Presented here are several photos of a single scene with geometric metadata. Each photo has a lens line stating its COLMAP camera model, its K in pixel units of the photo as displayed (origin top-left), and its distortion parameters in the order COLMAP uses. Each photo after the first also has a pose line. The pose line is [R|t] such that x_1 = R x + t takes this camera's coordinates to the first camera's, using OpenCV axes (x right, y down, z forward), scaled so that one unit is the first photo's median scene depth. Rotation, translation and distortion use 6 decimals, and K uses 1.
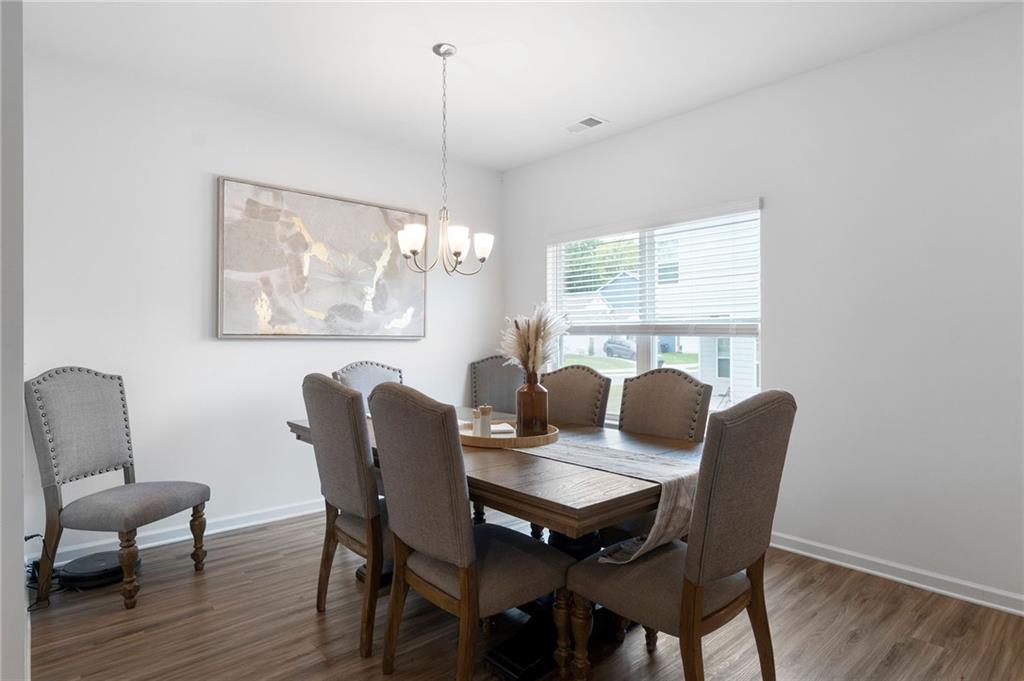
lens RADIAL K [[566.0, 0, 521.3], [0, 566.0, 338.8], [0, 0, 1]] dist [-0.004226, 0.001902]
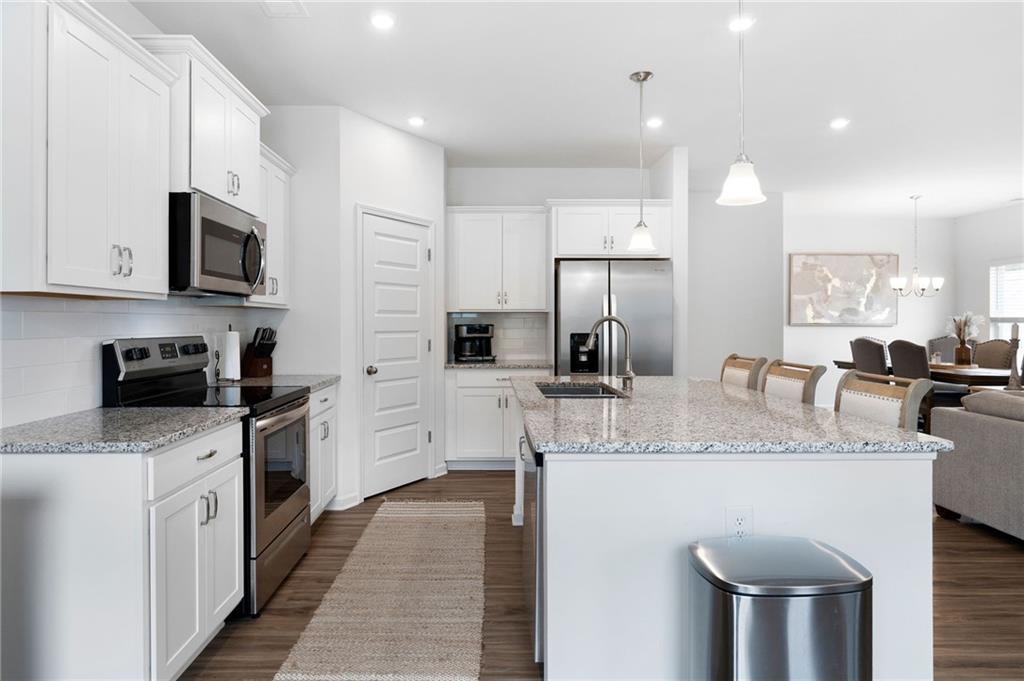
lens RADIAL K [[566.0, 0, 493.3], [0, 566.0, 324.0], [0, 0, 1]] dist [-0.004226, 0.001902]
pose [[0.737941, -0.000082, -0.674866, 0.112804], [0.001379, 0.999998, 0.001387, -0.010128], [0.674864, -0.001954, 0.737939, -1.436597]]
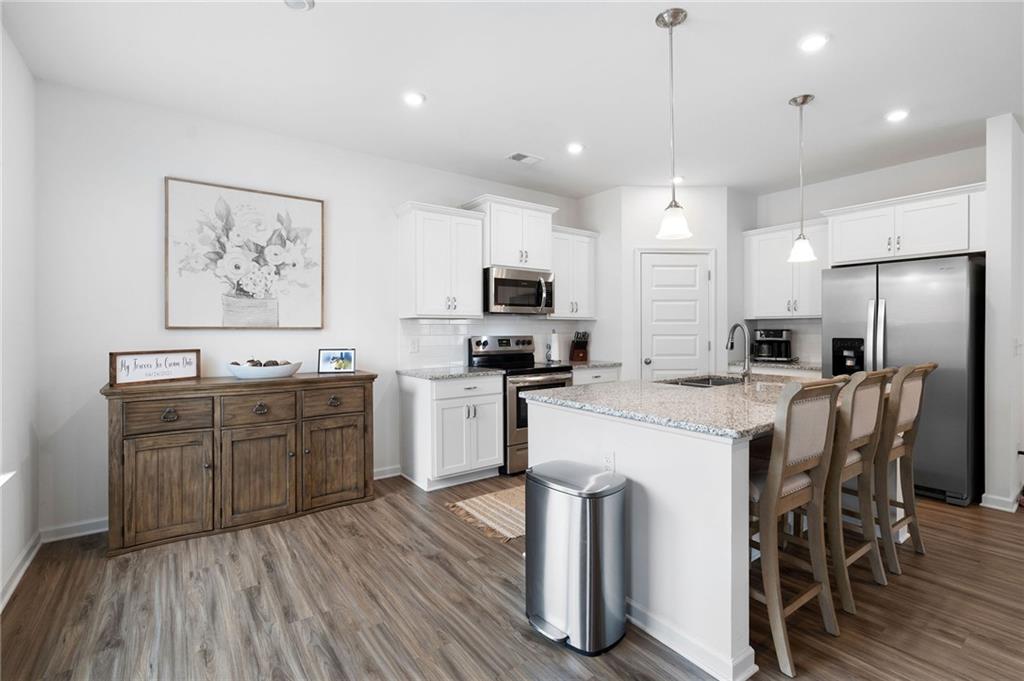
lens RADIAL K [[458.9, 0, 510.1], [0, 458.9, 334.2], [0, 0, 1]] dist [-0.015858, 0.003690]
pose [[-0.108311, 0.011083, -0.994055, 0.525461], [0.002899, 0.999937, 0.010833, -0.009958], [0.994113, -0.001708, -0.108336, -1.018827]]
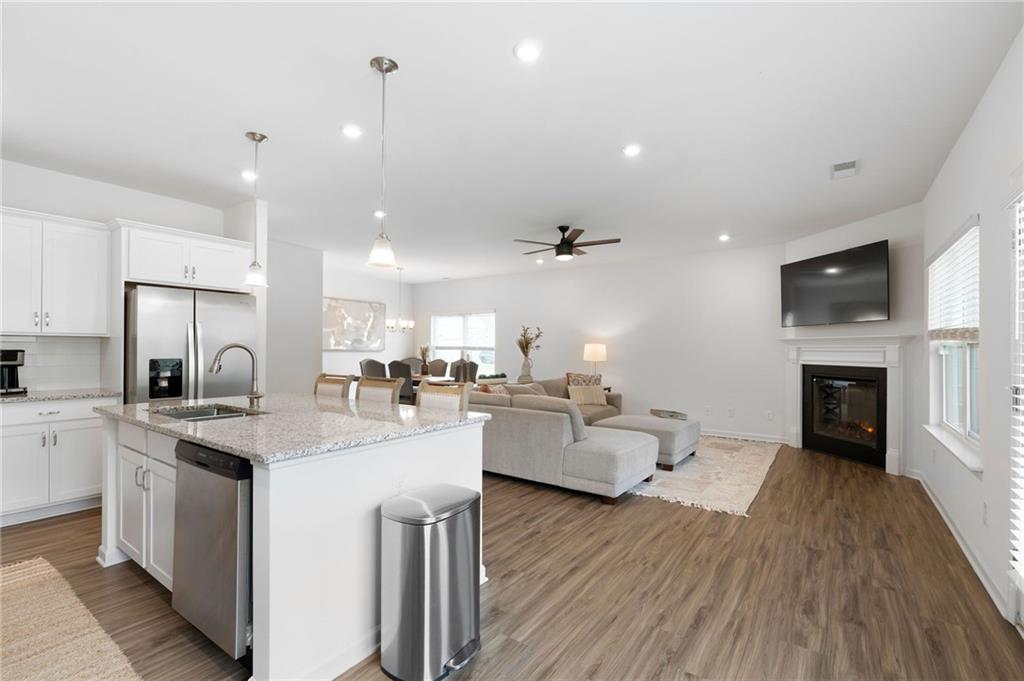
lens RADIAL K [[458.9, 0, 507.8], [0, 458.9, 348.1], [0, 0, 1]] dist [-0.015858, 0.003690]
pose [[0.980048, 0.003749, 0.198724, -0.035962], [-0.003331, 0.999991, -0.002437, -0.012031], [-0.198732, 0.001726, 0.980052, -1.533852]]
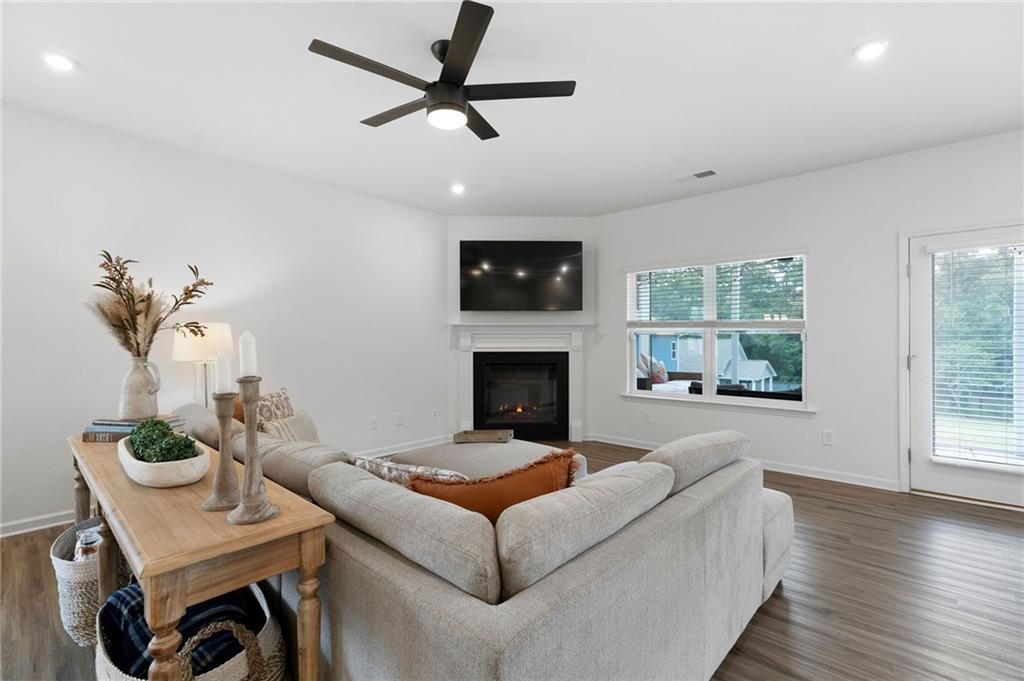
lens RADIAL K [[458.9, 0, 507.9], [0, 458.9, 340.0], [0, 0, 1]] dist [-0.015858, 0.003690]
pose [[-0.102785, -0.001843, 0.994702, -0.197736], [0.000588, 0.999998, 0.001913, -0.003595], [-0.994703, 0.000781, -0.102783, -0.129619]]
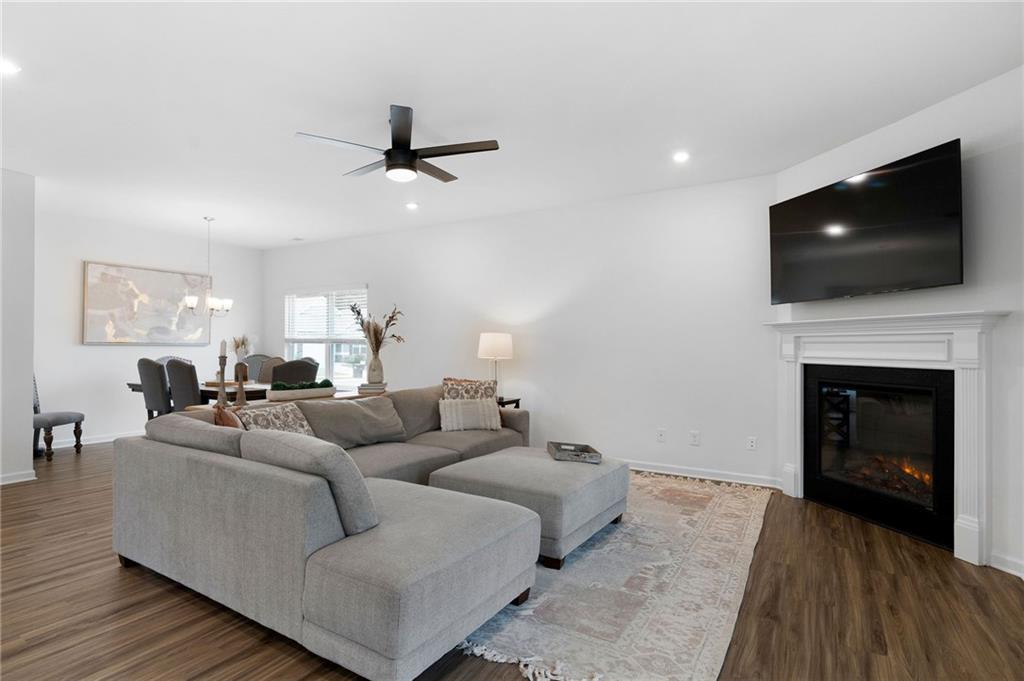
lens RADIAL K [[516.1, 0, 509.7], [0, 516.1, 343.2], [0, 0, 1]] dist [-0.012018, 0.004684]
pose [[0.959655, 0.004716, 0.281141, 0.361423], [-0.003106, 0.999976, -0.006172, 0.001527], [-0.281164, 0.005049, 0.959647, -1.070347]]
